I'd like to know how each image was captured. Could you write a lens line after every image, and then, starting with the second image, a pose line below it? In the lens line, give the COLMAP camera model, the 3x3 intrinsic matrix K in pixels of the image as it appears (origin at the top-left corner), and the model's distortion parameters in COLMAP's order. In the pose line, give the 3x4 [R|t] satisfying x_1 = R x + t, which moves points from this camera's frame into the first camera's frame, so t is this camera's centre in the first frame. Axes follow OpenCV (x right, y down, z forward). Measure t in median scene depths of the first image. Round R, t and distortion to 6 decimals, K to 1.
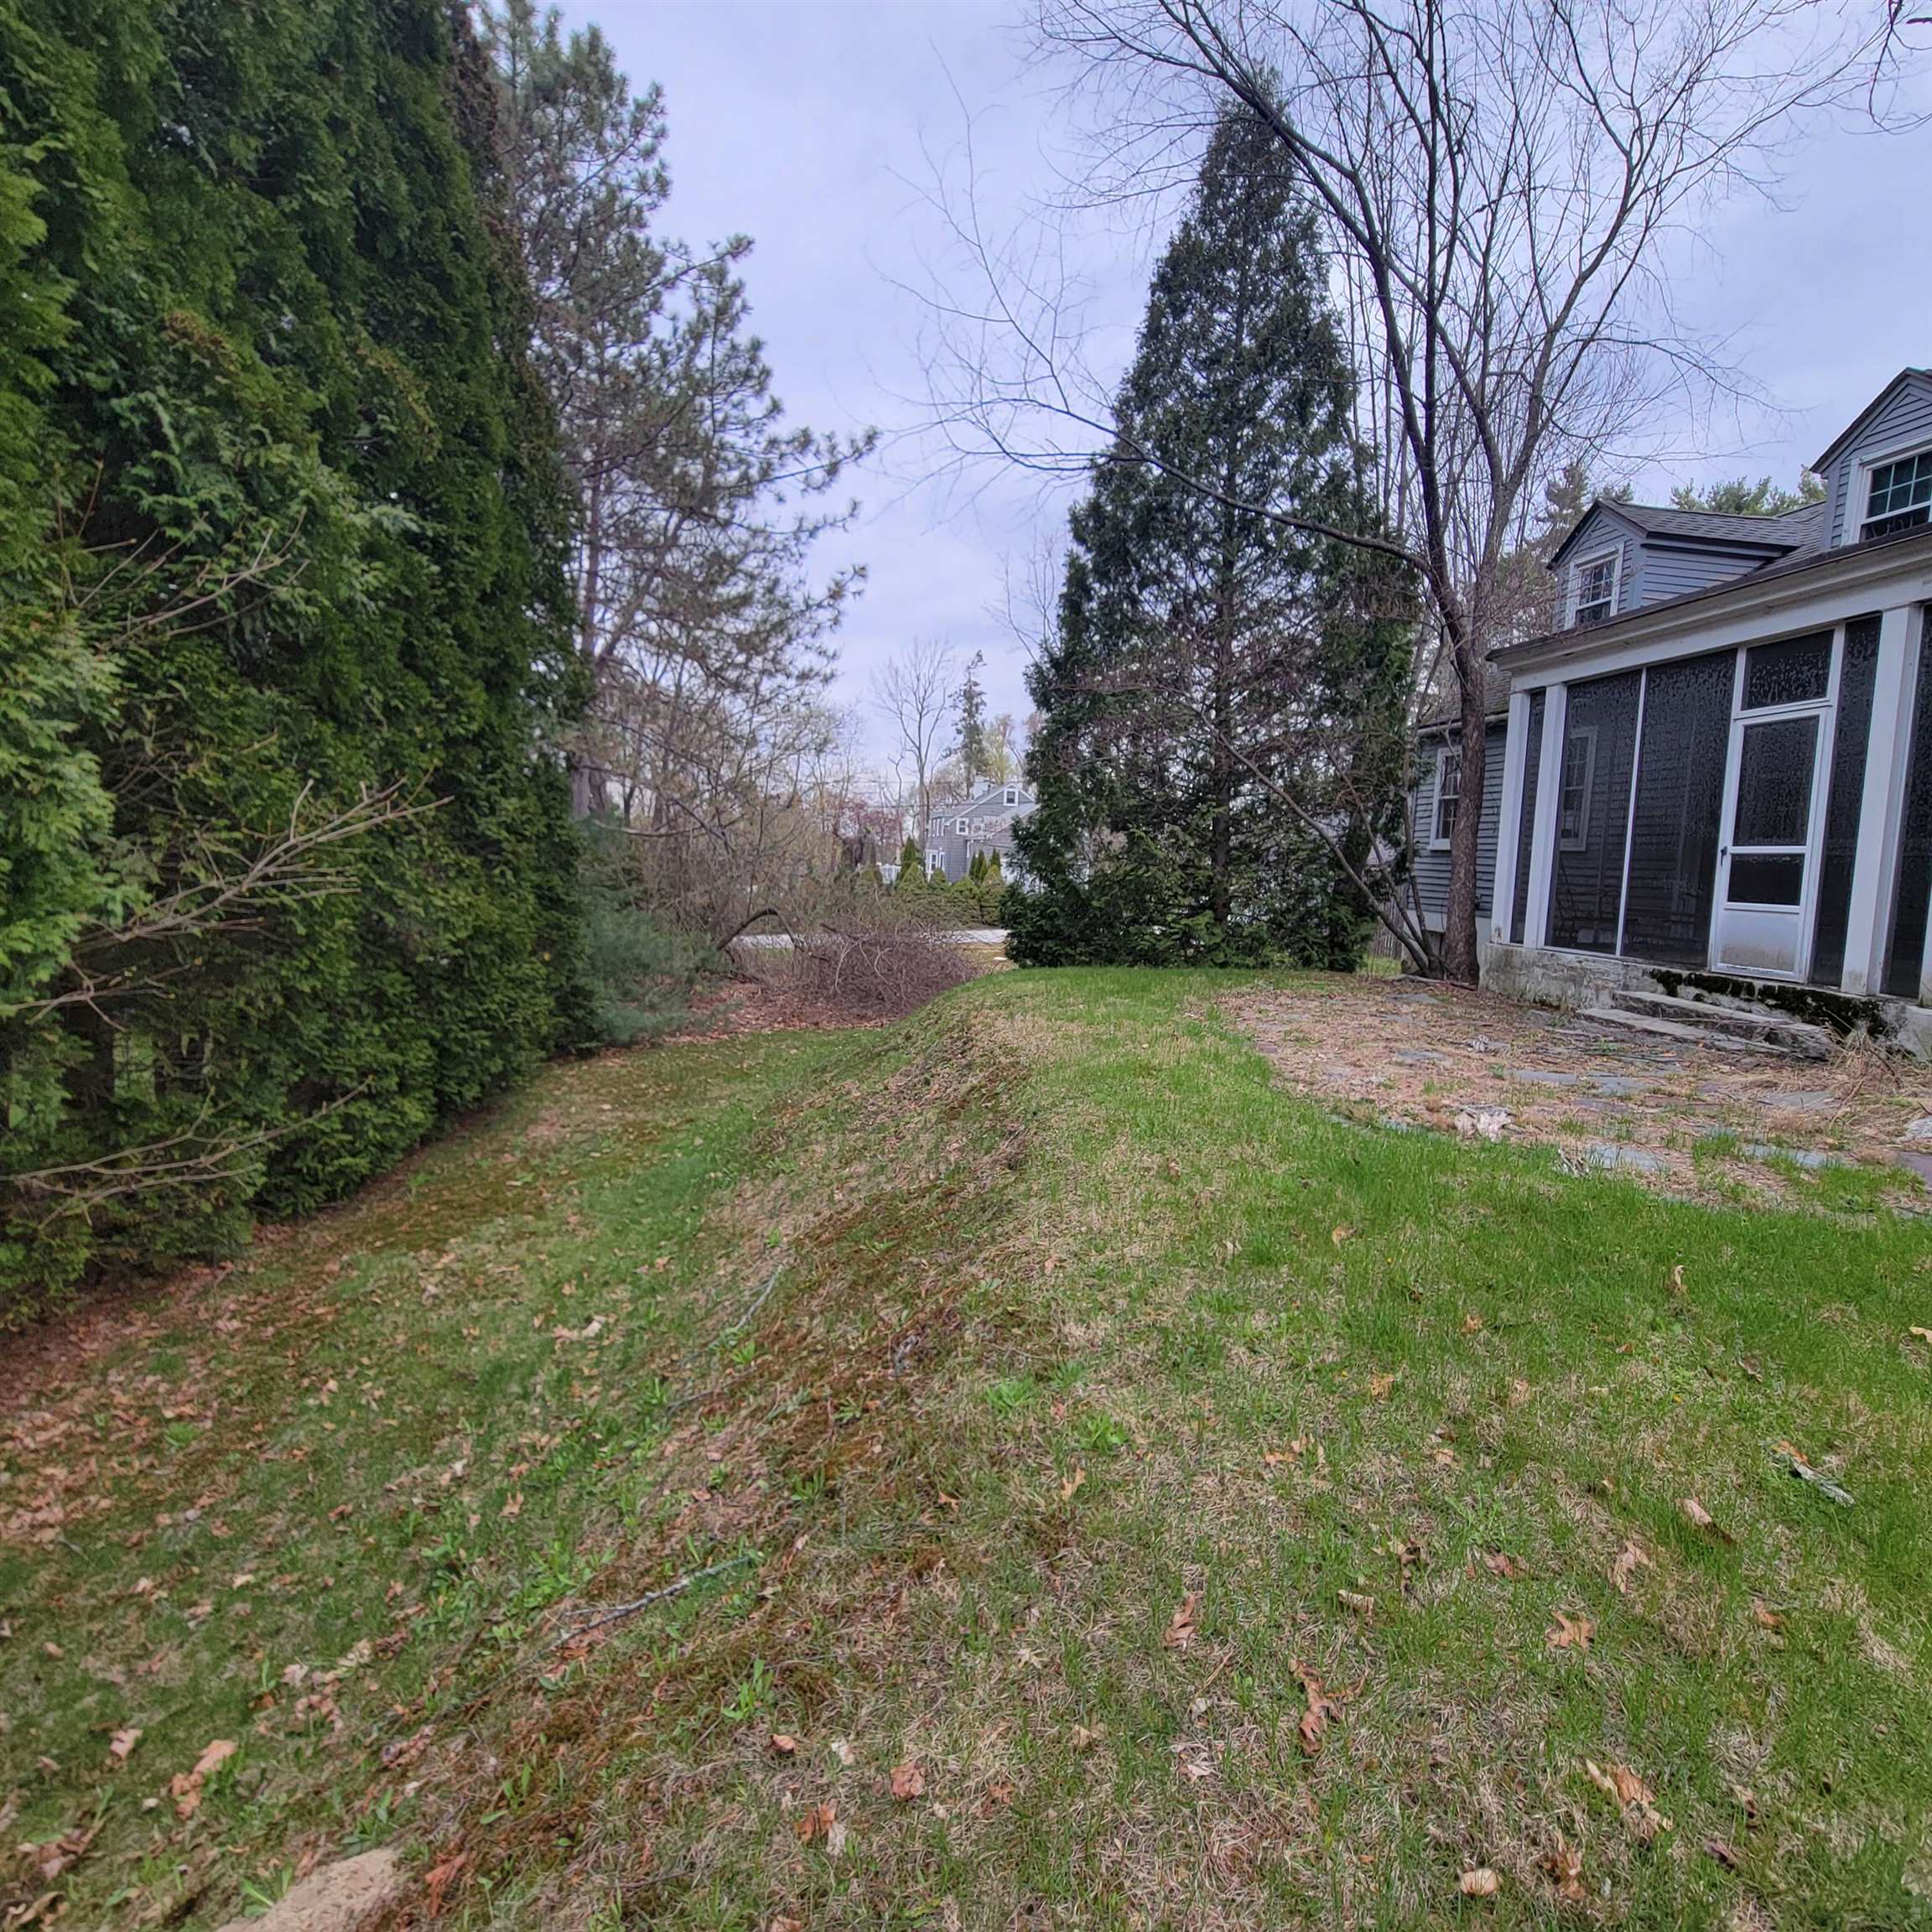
lens RADIAL K [[1101.5, 0, 980.2], [0, 1101.5, 958.1], [0, 0, 1]] dist [0.002362, -0.000089]
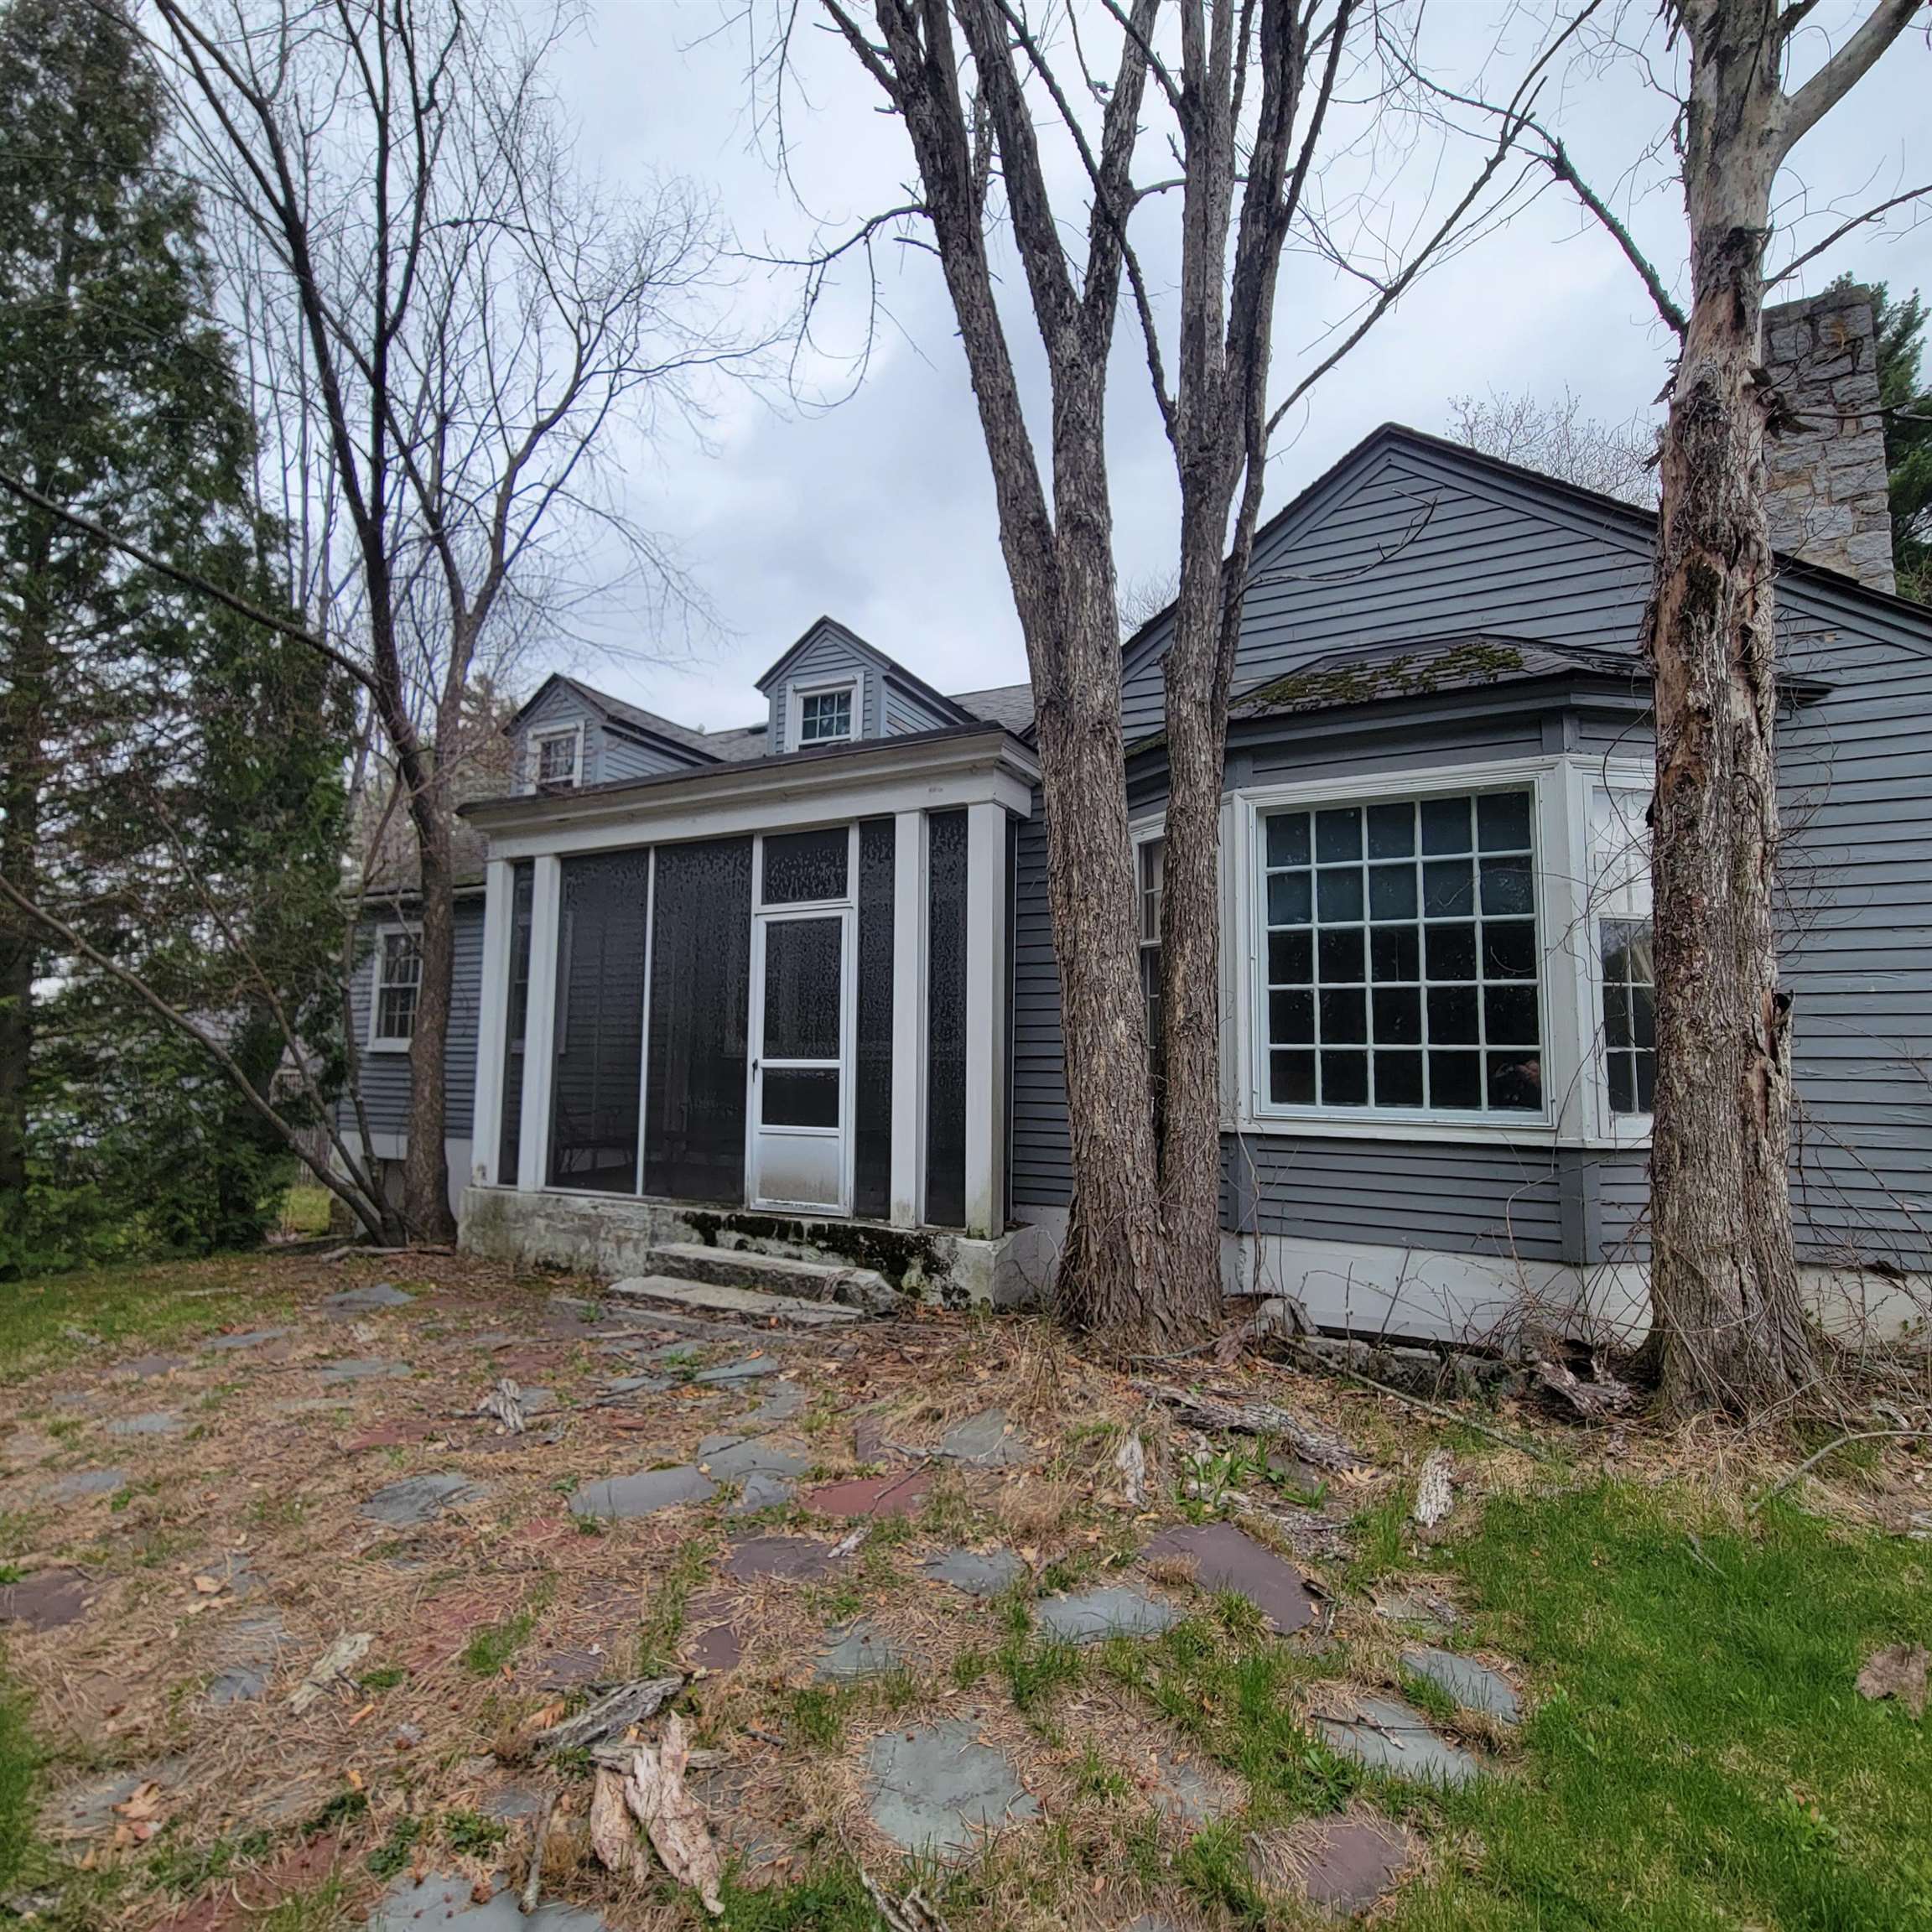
lens RADIAL K [[1101.5, 0, 980.2], [0, 1101.5, 958.1], [0, 0, 1]] dist [0.002362, -0.000089]
pose [[0.613581, 0.045715, 0.788307, 0.094442], [0.083519, 0.988966, -0.122358, -0.054200], [-0.785203, 0.140915, 0.602992, 0.304475]]
